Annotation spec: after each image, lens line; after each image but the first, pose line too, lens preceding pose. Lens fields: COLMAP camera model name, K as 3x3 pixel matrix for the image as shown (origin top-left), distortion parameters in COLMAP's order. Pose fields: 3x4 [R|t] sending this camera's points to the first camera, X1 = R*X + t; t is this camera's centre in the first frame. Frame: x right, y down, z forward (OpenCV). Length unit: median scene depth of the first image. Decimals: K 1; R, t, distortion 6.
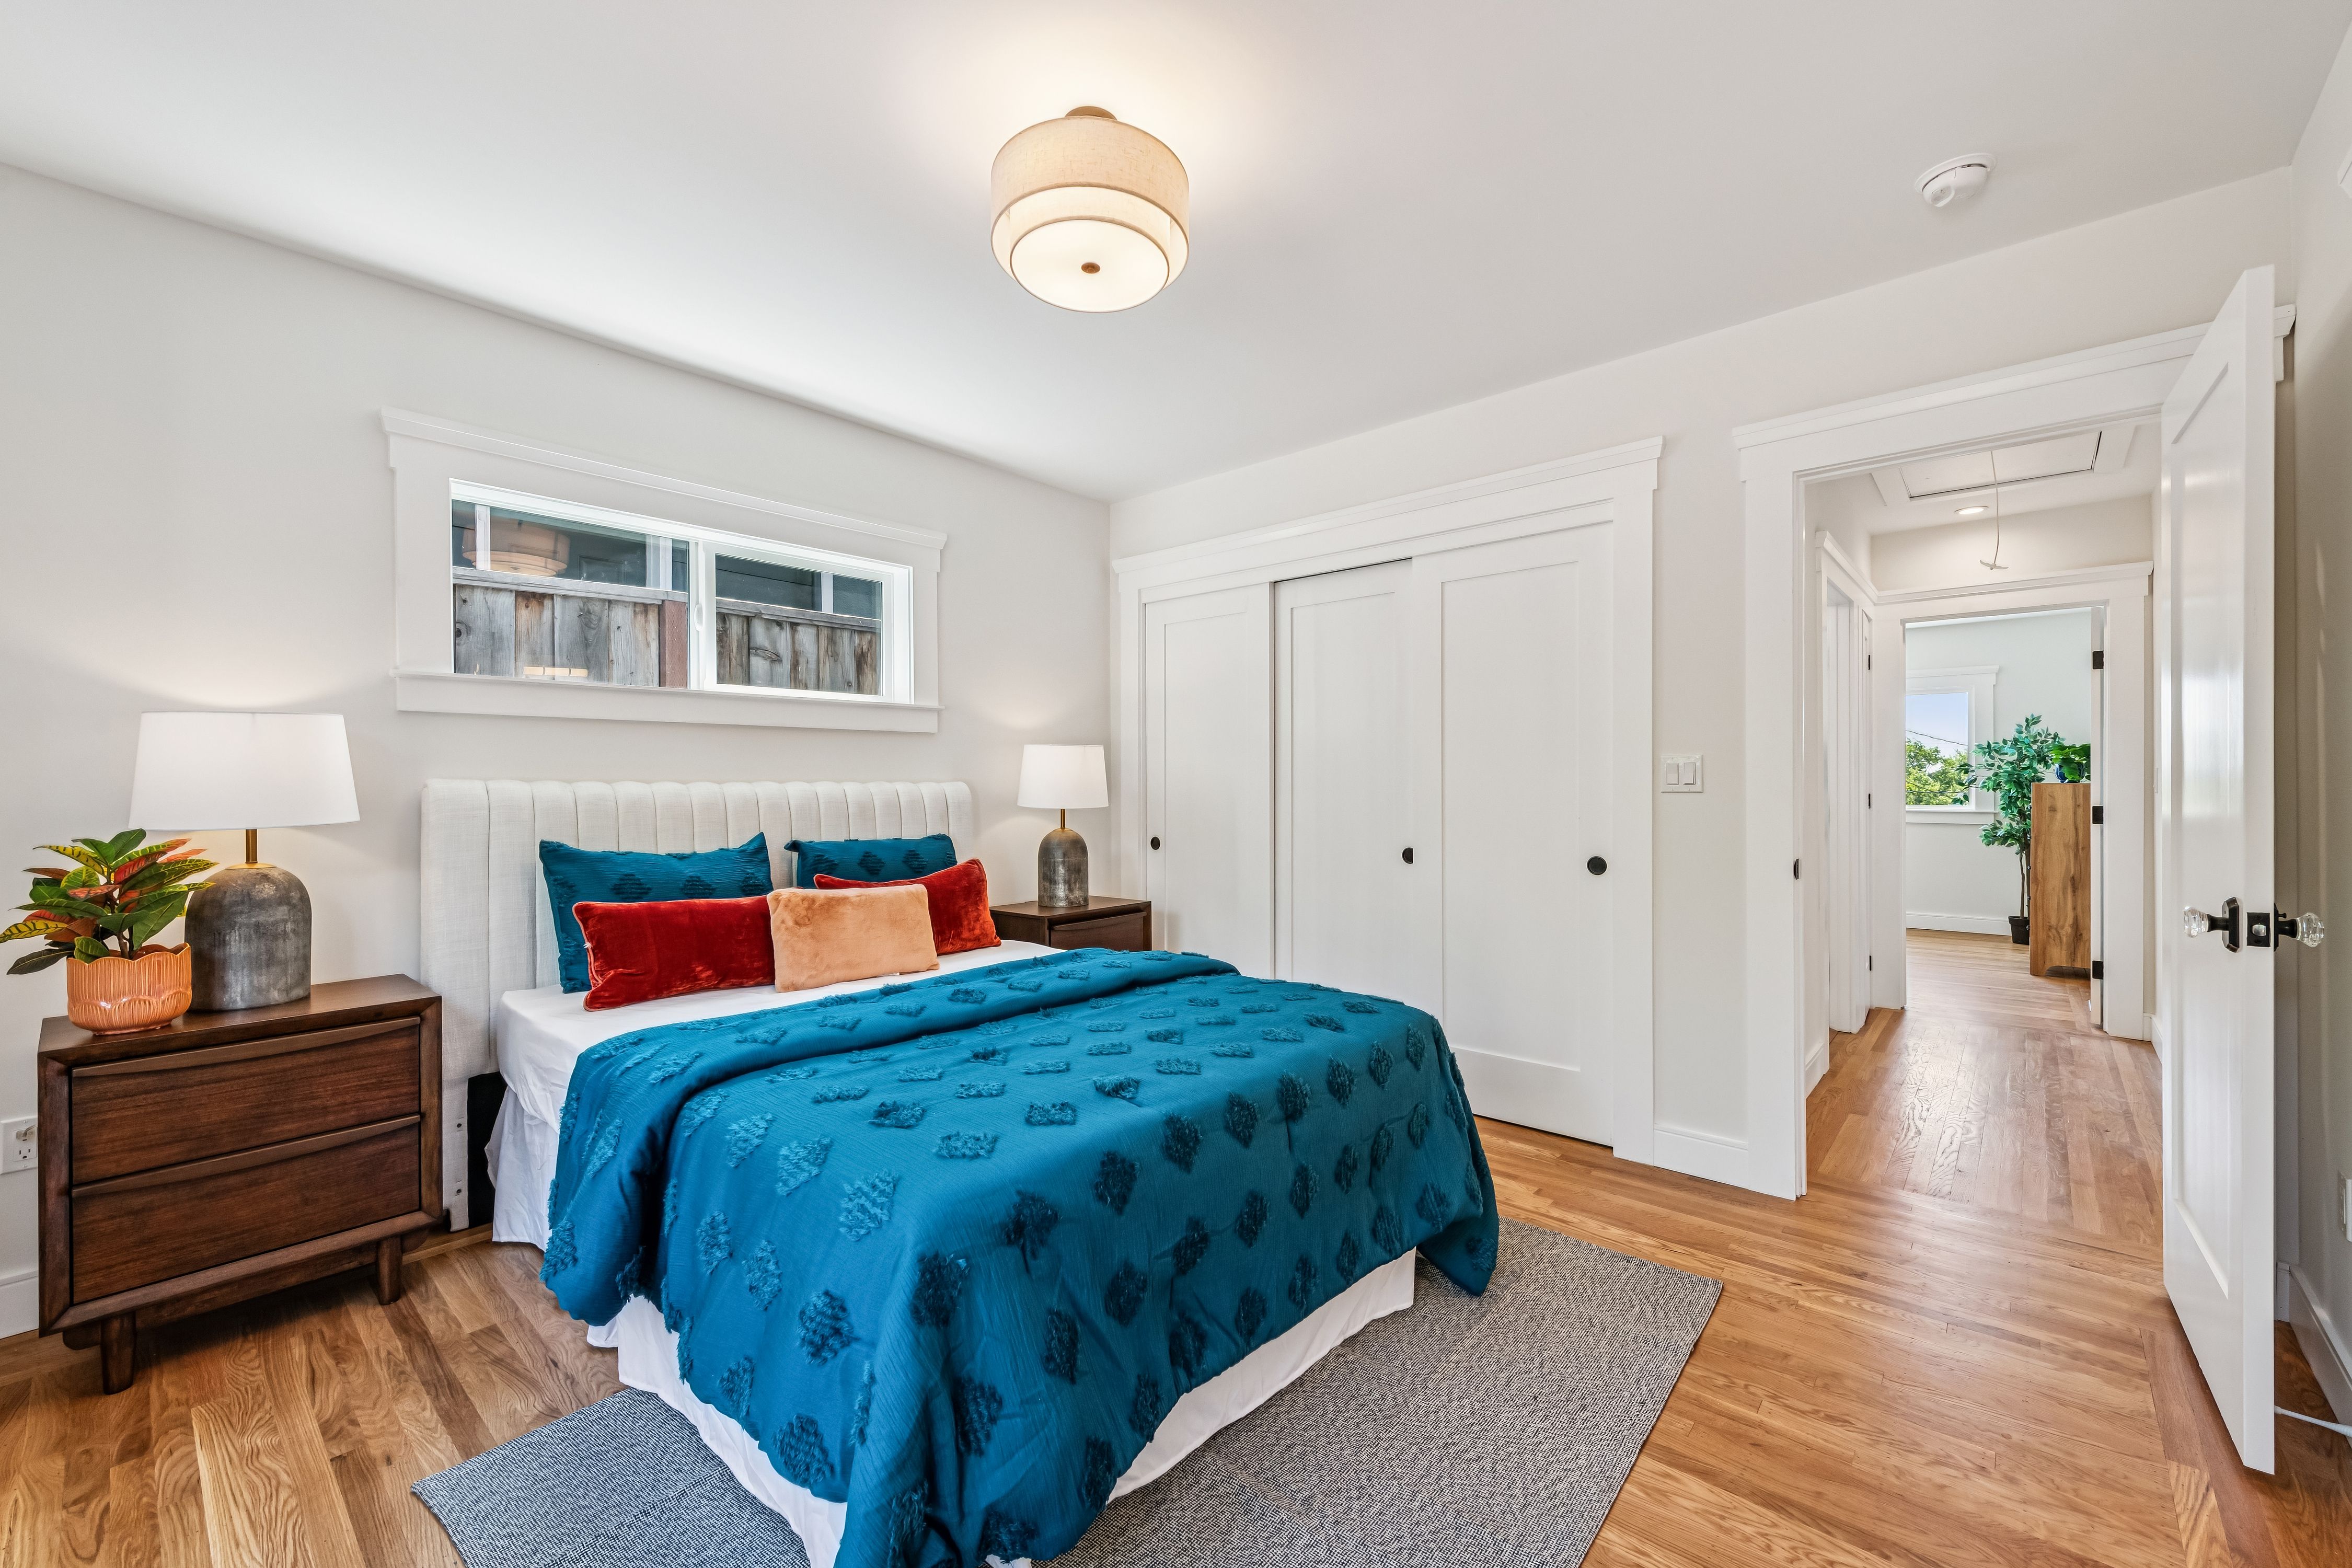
lens RADIAL K [[941.0, 0, 1166.8], [0, 941.0, 782.8], [0, 0, 1]] dist [0.000069, -0.000113]
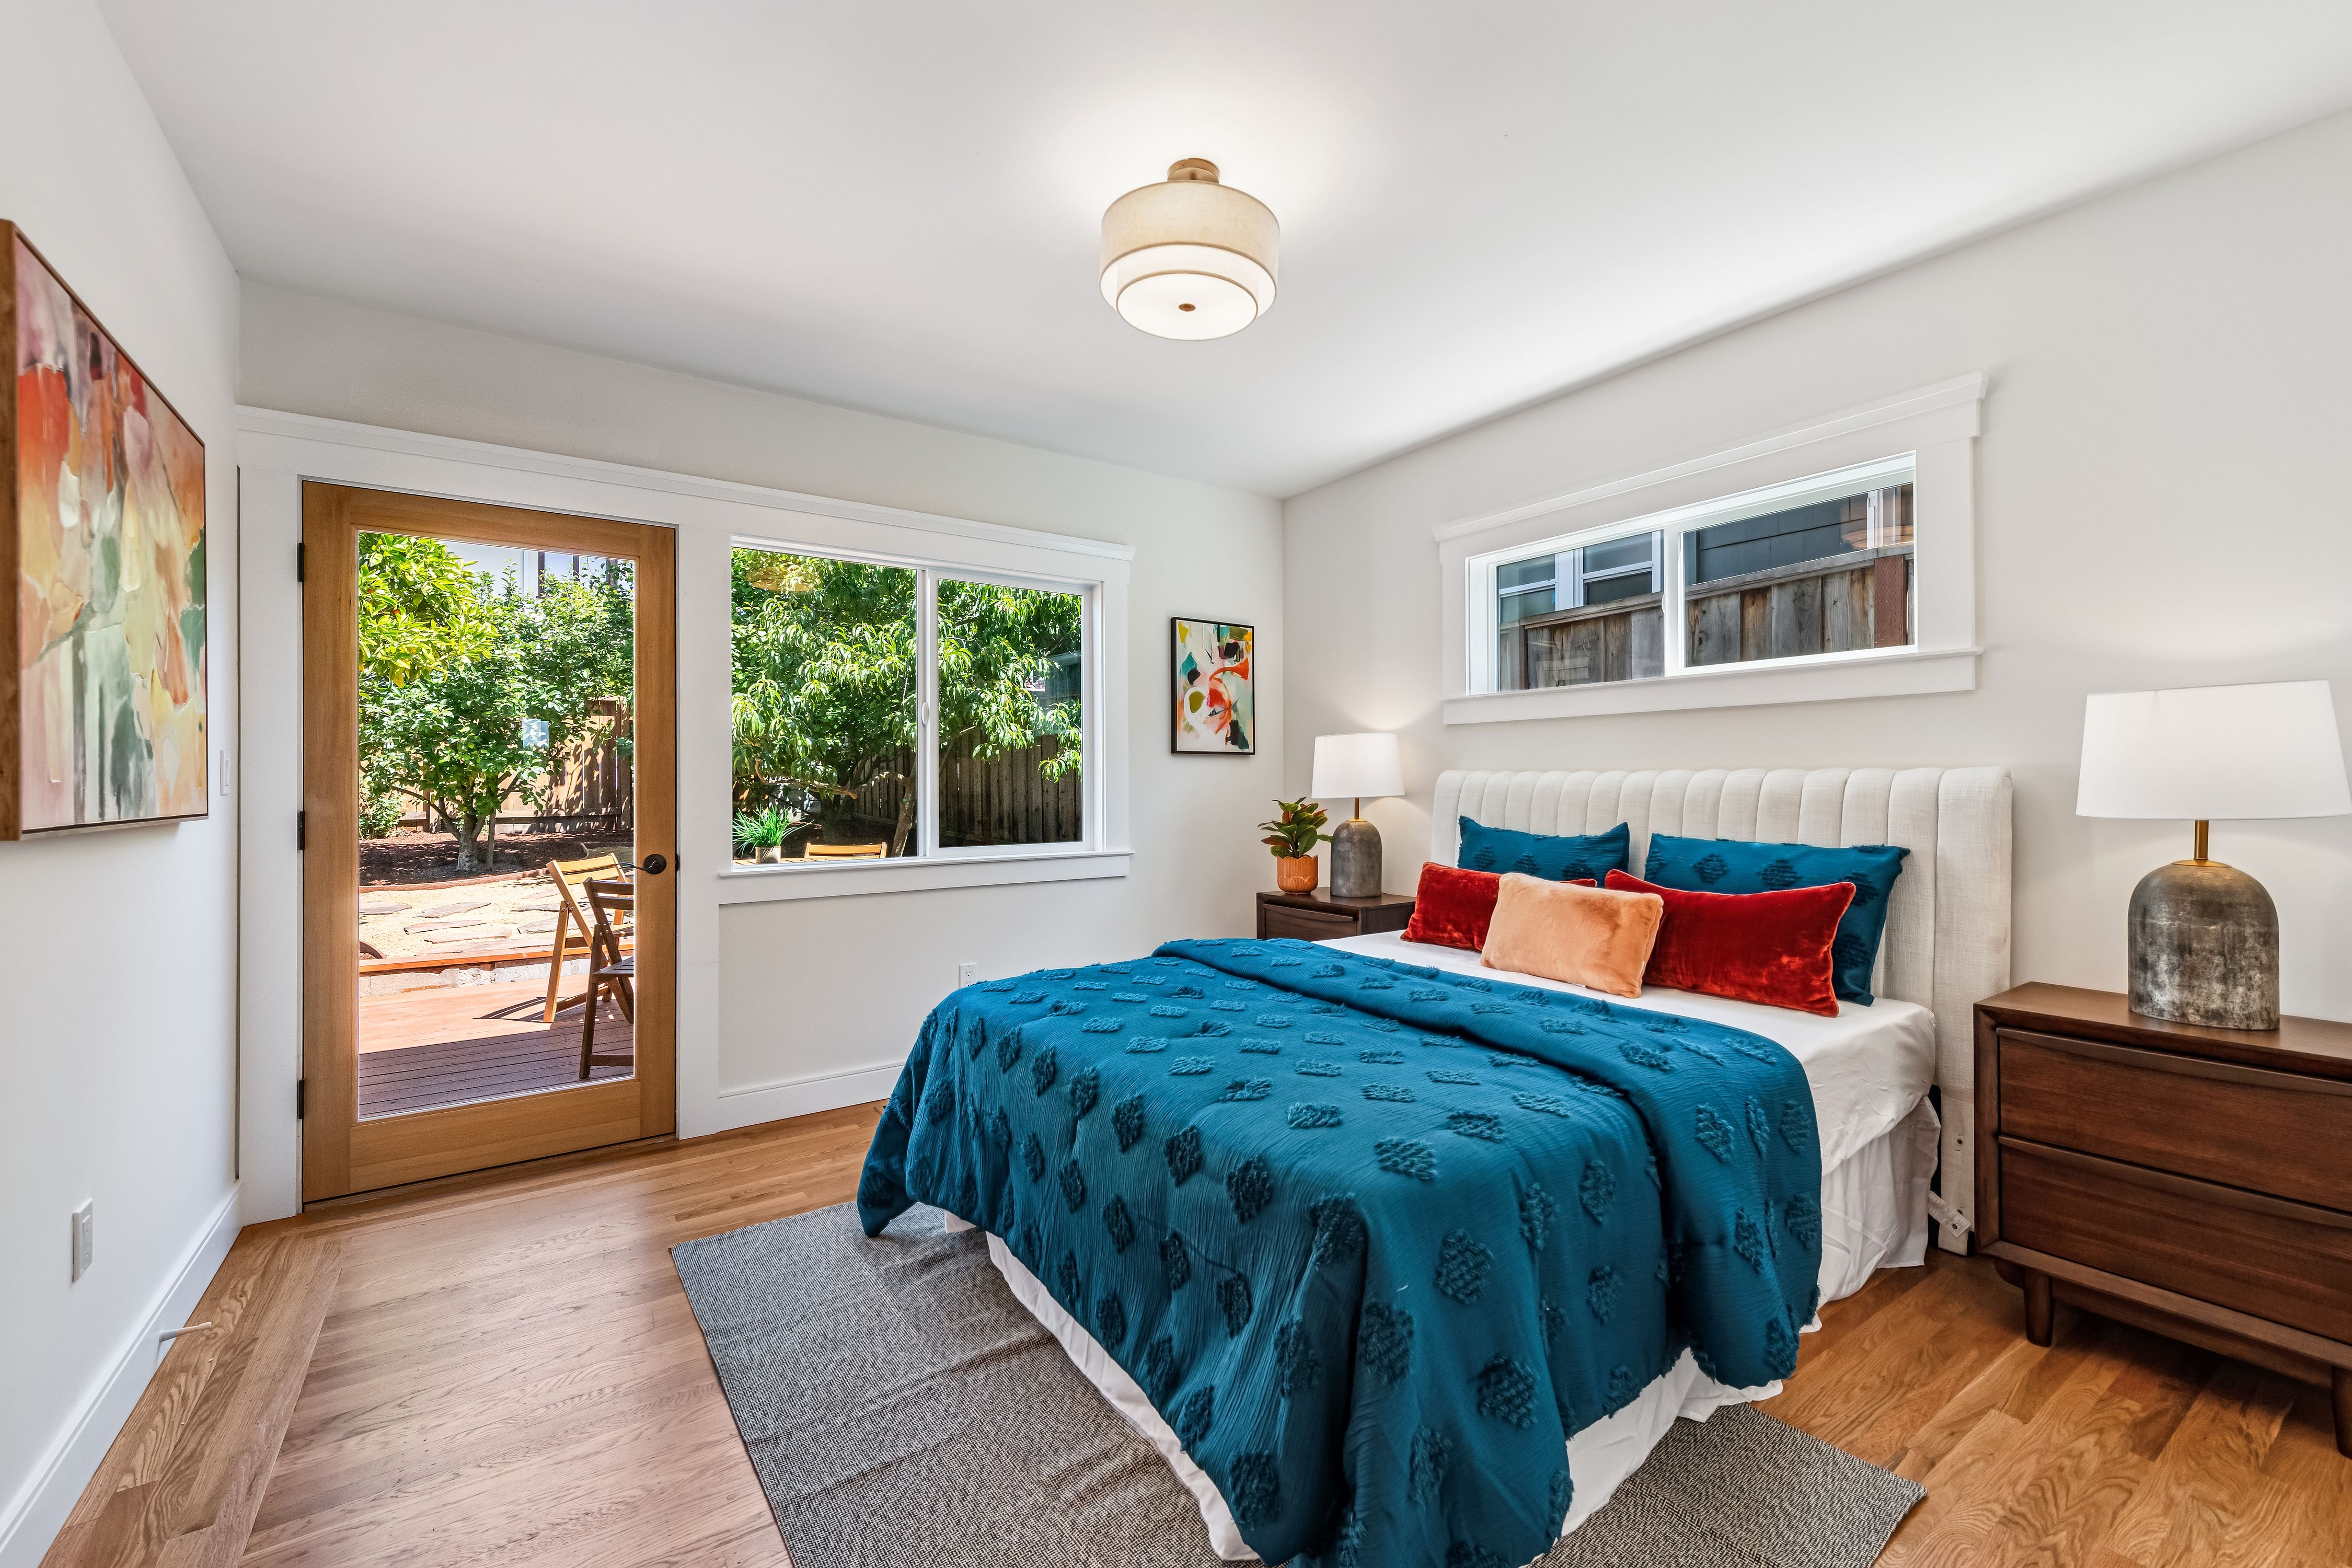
lens RADIAL K [[993.0, 0, 1173.4], [0, 993.0, 778.2], [0, 0, 1]] dist [0.004638, -0.000125]
pose [[-0.230799, -0.005243, -0.972987, 0.577061], [0.004107, 0.999971, -0.006362, 0.009822], [0.972993, -0.005464, -0.230771, 0.689690]]
